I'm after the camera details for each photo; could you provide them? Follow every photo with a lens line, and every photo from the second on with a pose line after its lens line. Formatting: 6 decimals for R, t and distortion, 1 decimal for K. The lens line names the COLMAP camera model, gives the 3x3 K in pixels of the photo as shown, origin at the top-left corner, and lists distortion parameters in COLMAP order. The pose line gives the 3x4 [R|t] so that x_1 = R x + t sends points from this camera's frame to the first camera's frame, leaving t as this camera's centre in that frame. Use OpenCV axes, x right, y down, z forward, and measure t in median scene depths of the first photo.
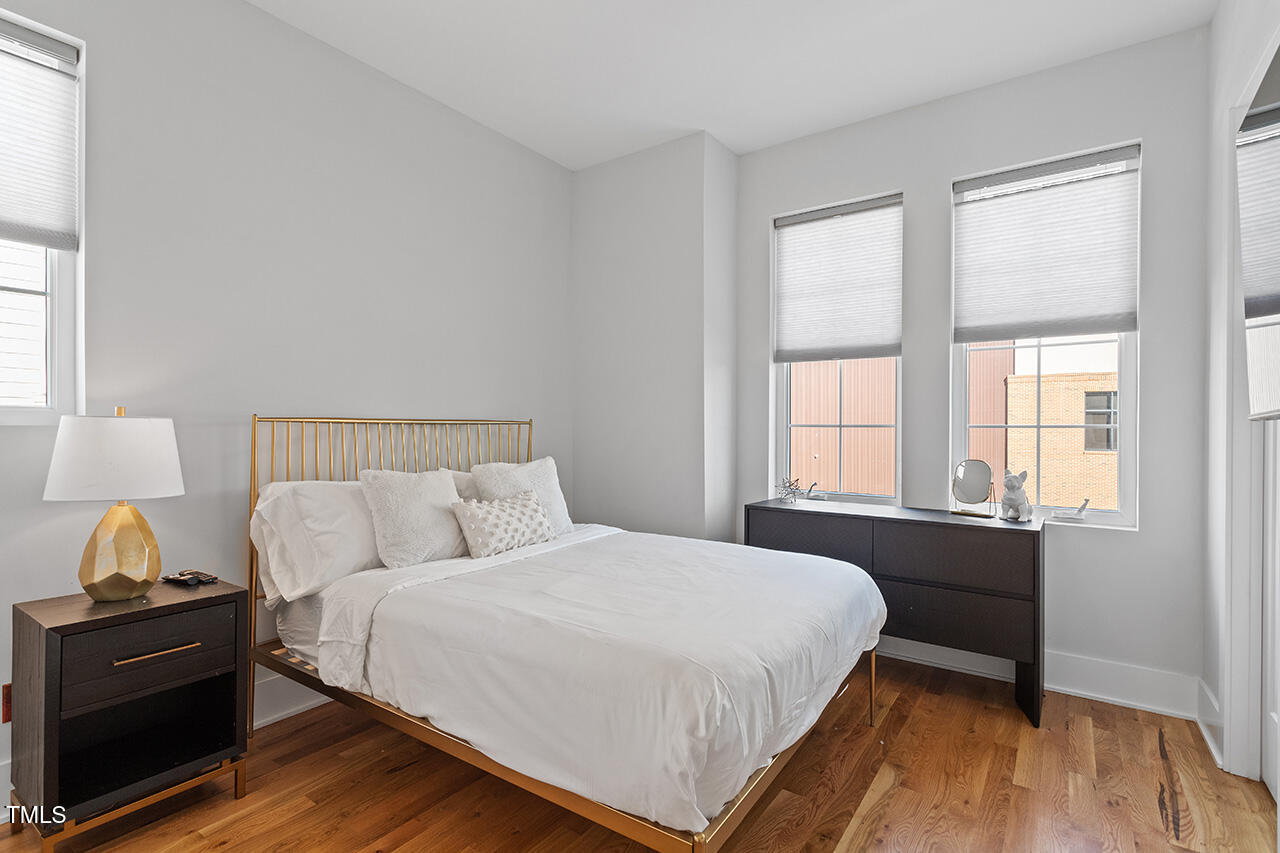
lens RADIAL K [[613.2, 0, 634.8], [0, 613.2, 412.3], [0, 0, 1]] dist [-0.001444, 0.000630]
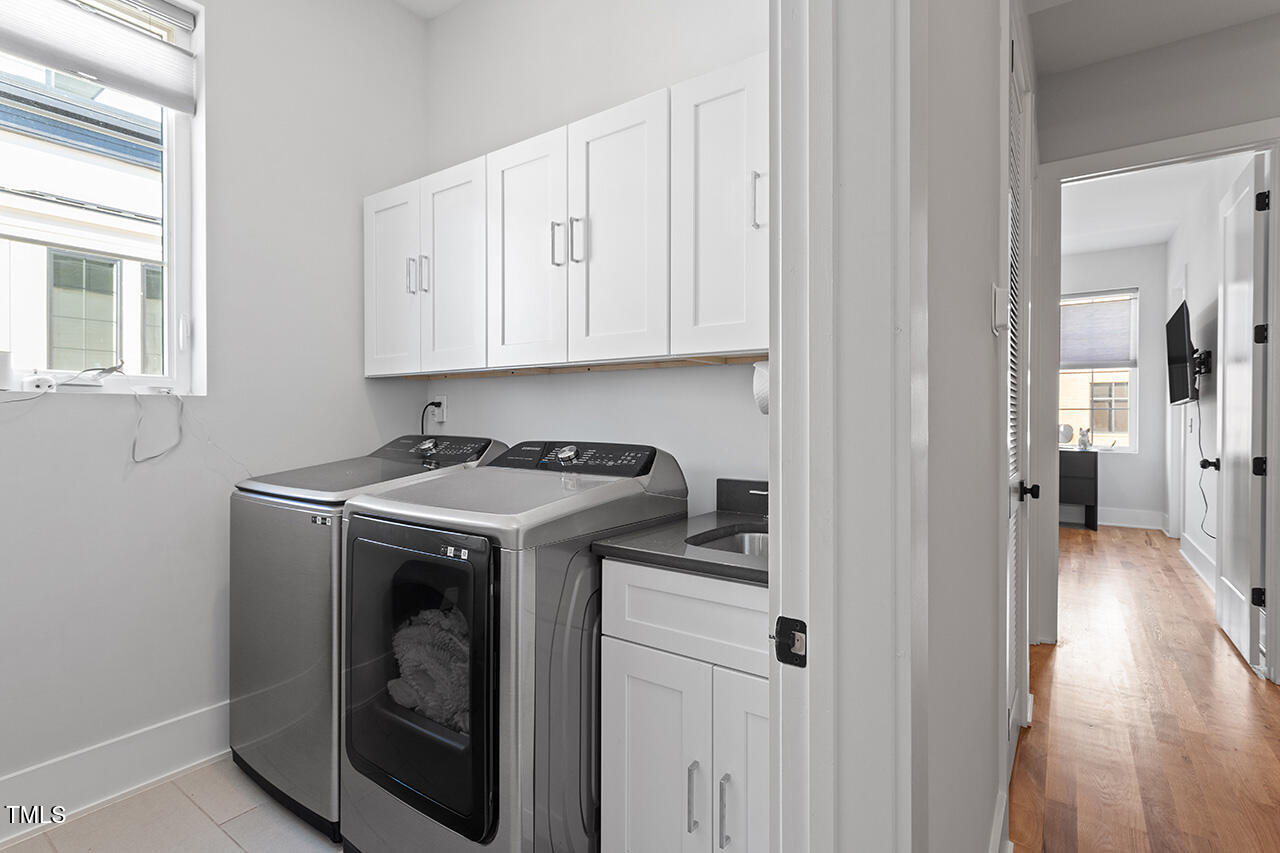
lens RADIAL K [[613.2, 0, 634.8], [0, 613.2, 412.3], [0, 0, 1]] dist [-0.001444, 0.000630]
pose [[0.999924, -0.012296, 0.000649, -1.050149], [0.012288, 0.999869, 0.010556, -0.008871], [-0.000779, -0.010547, 0.999944, -1.277221]]
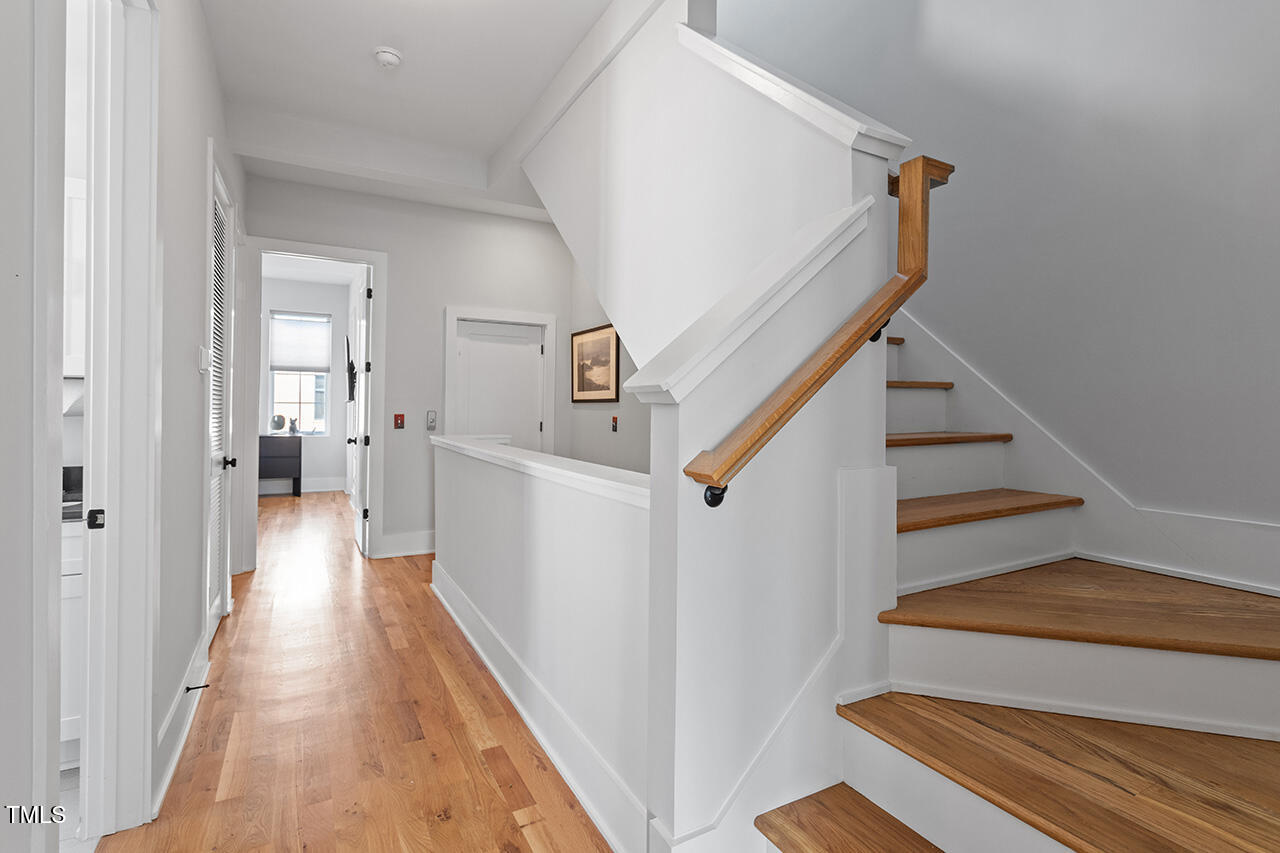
lens RADIAL K [[613.2, 0, 634.8], [0, 613.2, 412.3], [0, 0, 1]] dist [-0.001444, 0.000630]
pose [[0.439843, -0.013975, 0.897966, -1.277863], [-0.020884, 0.999449, 0.025784, -0.041394], [-0.897832, -0.030094, 0.439309, -1.733863]]
